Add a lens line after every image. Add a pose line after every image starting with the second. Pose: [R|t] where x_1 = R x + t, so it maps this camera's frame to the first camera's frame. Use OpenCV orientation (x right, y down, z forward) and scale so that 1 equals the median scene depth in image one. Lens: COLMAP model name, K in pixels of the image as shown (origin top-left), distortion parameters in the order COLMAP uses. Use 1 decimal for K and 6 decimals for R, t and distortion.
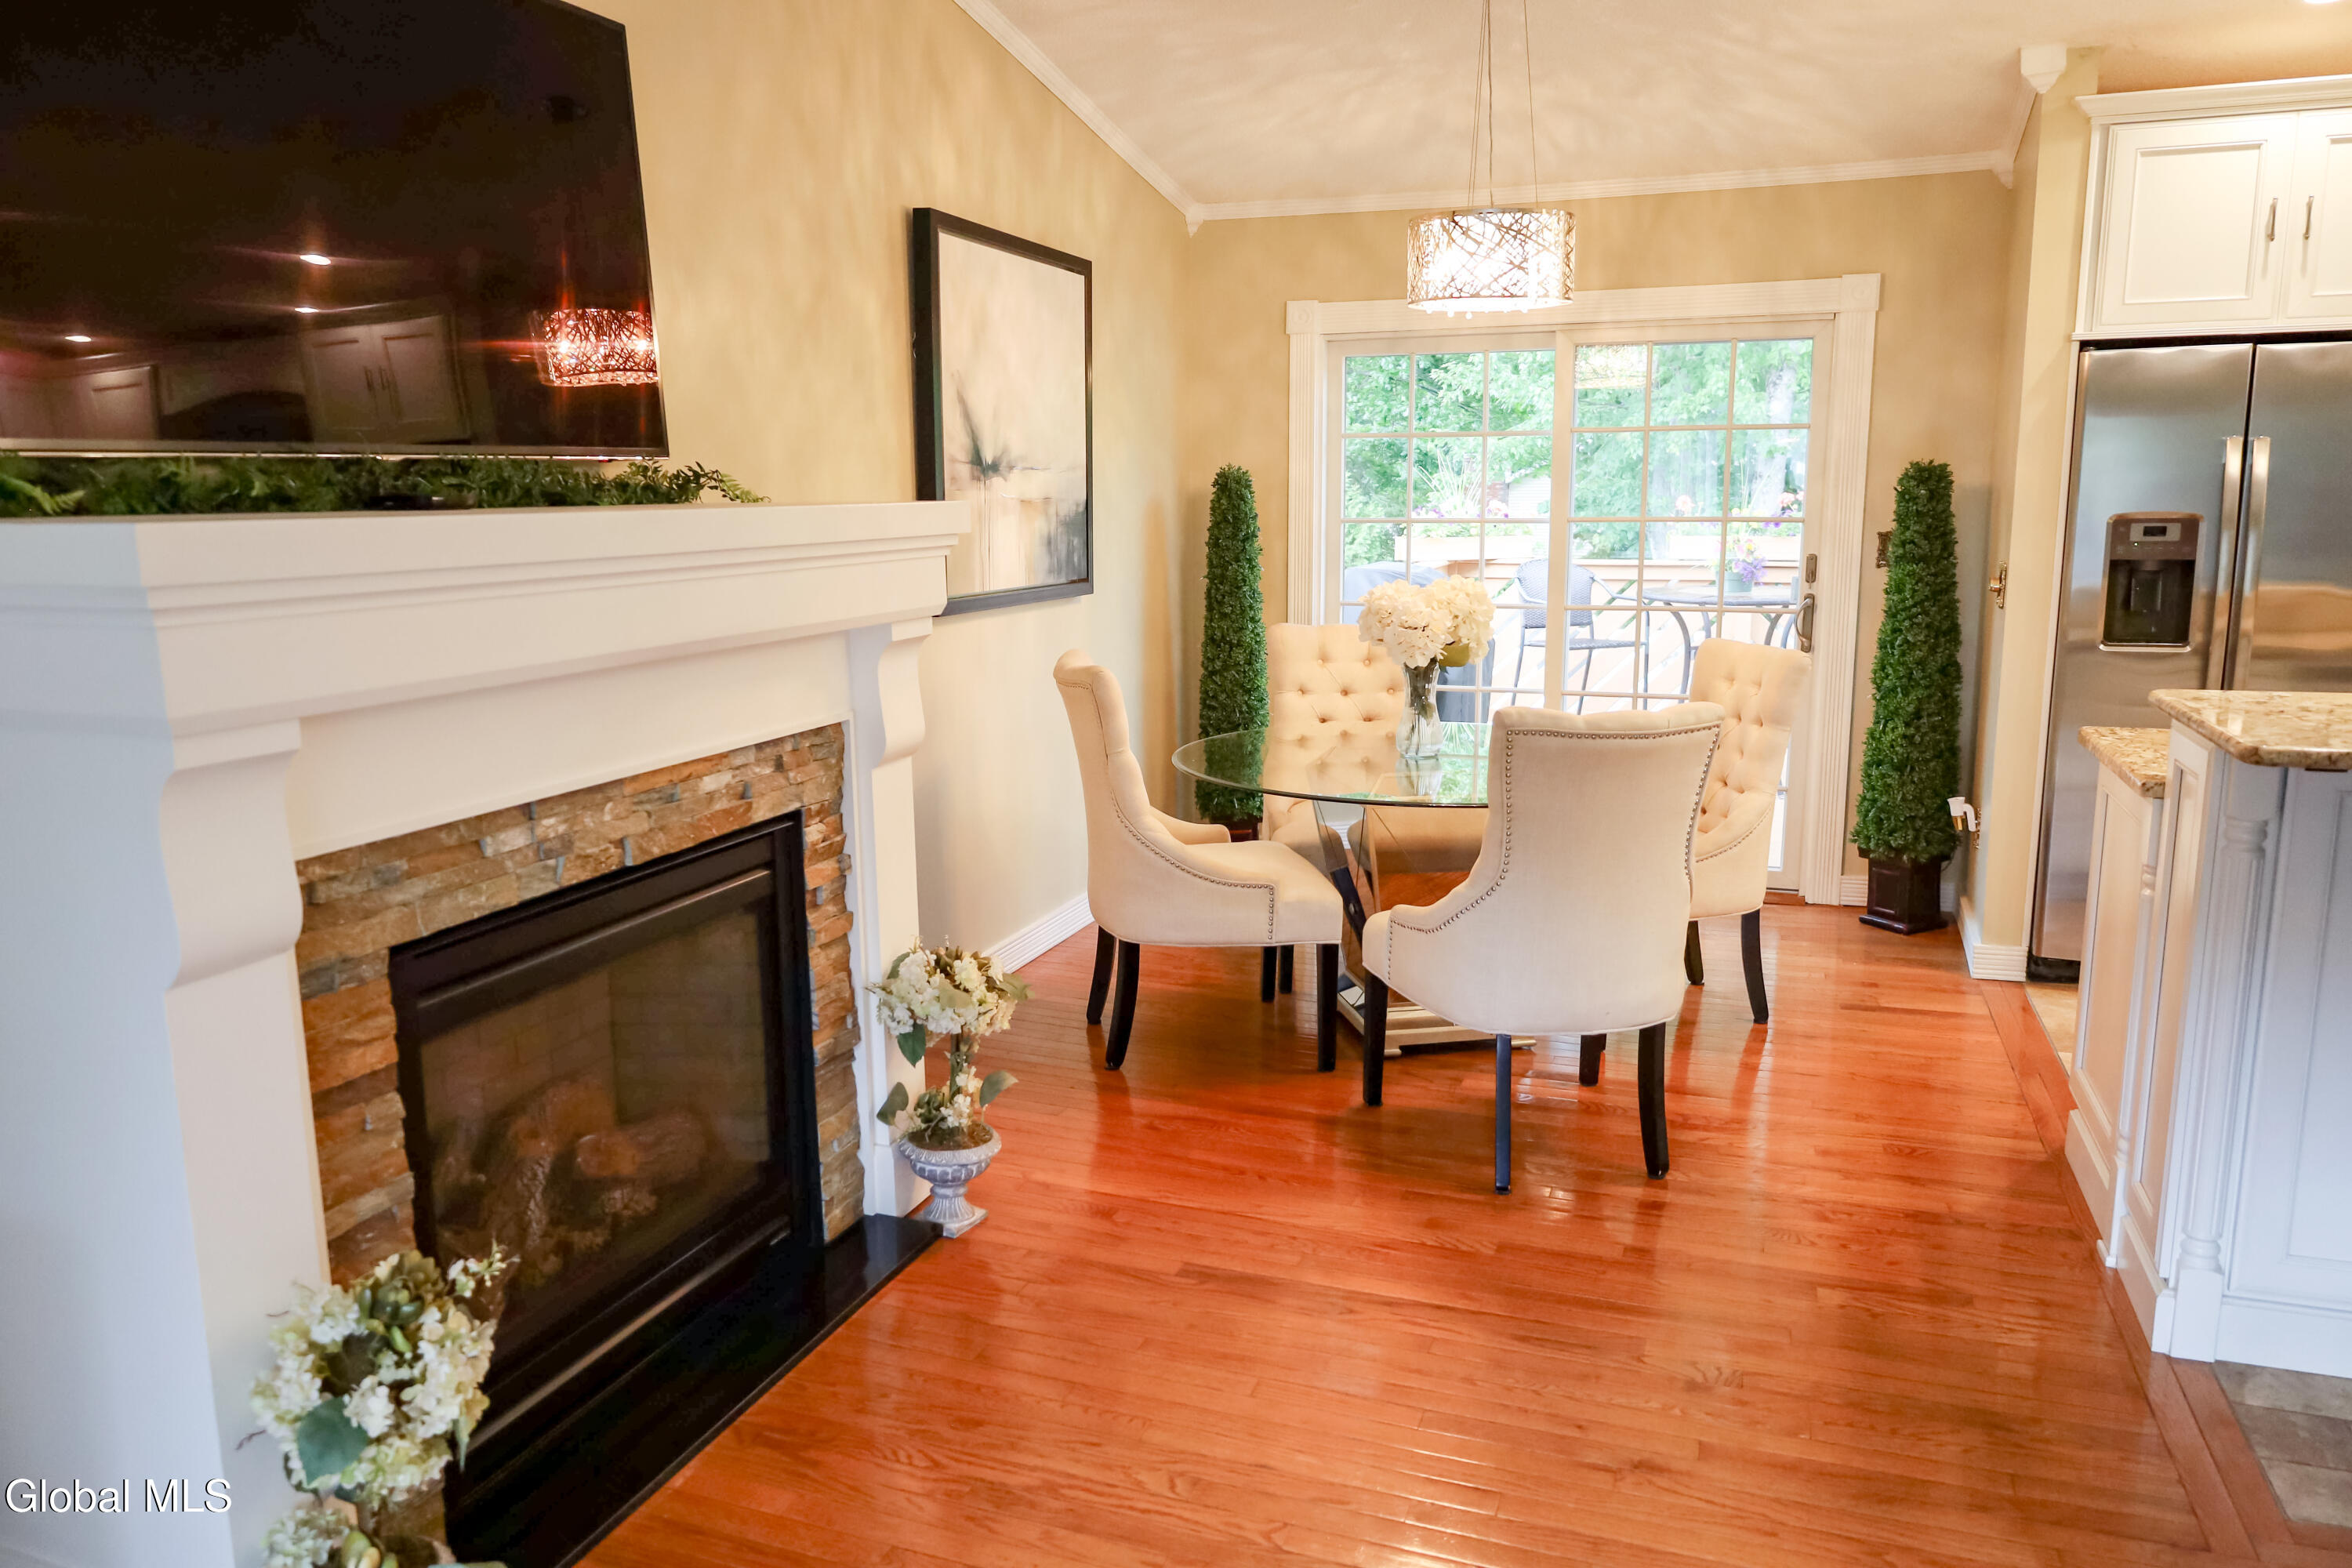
lens RADIAL K [[1627.8, 0, 1177.5], [0, 1627.8, 784.8], [0, 0, 1]] dist [0.011571, -0.010249]
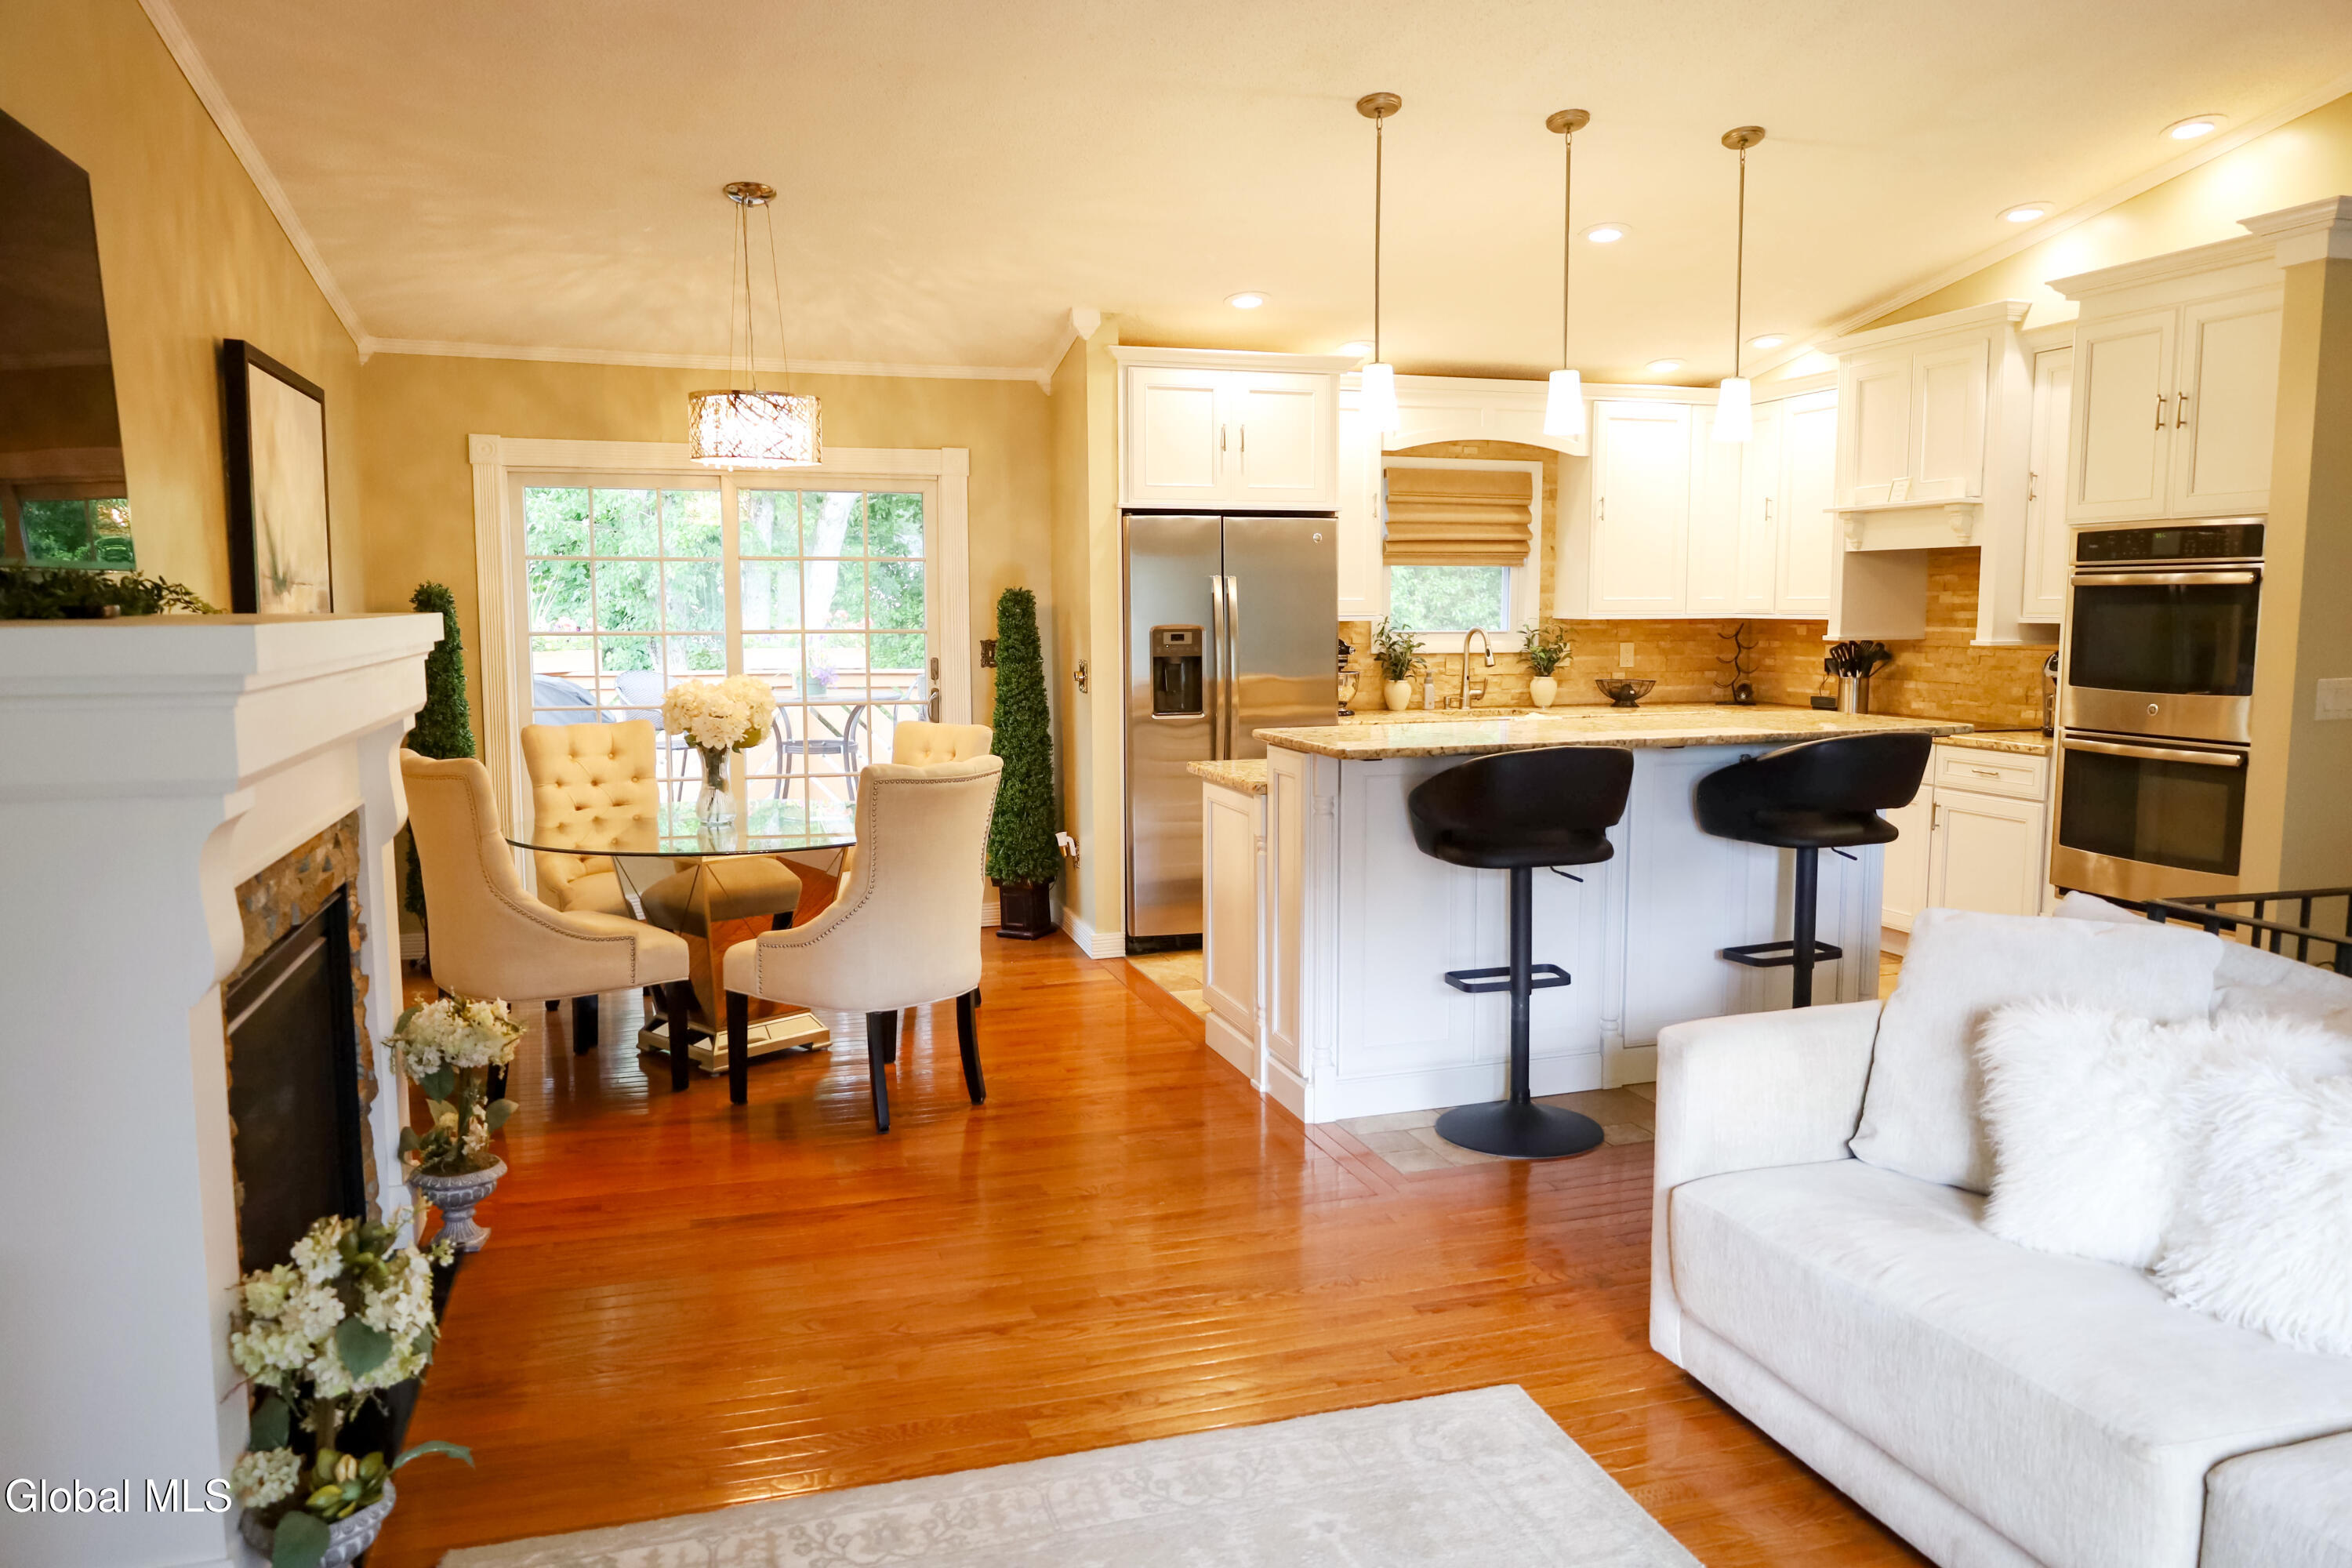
lens RADIAL K [[1627.8, 0, 1176.2], [0, 1627.8, 785.5], [0, 0, 1]] dist [0.011571, -0.010249]
pose [[0.797727, -0.060151, 0.600012, -0.288805], [0.102798, 0.994013, -0.037022, 0.032364], [-0.594192, 0.091214, 0.799134, -0.165271]]
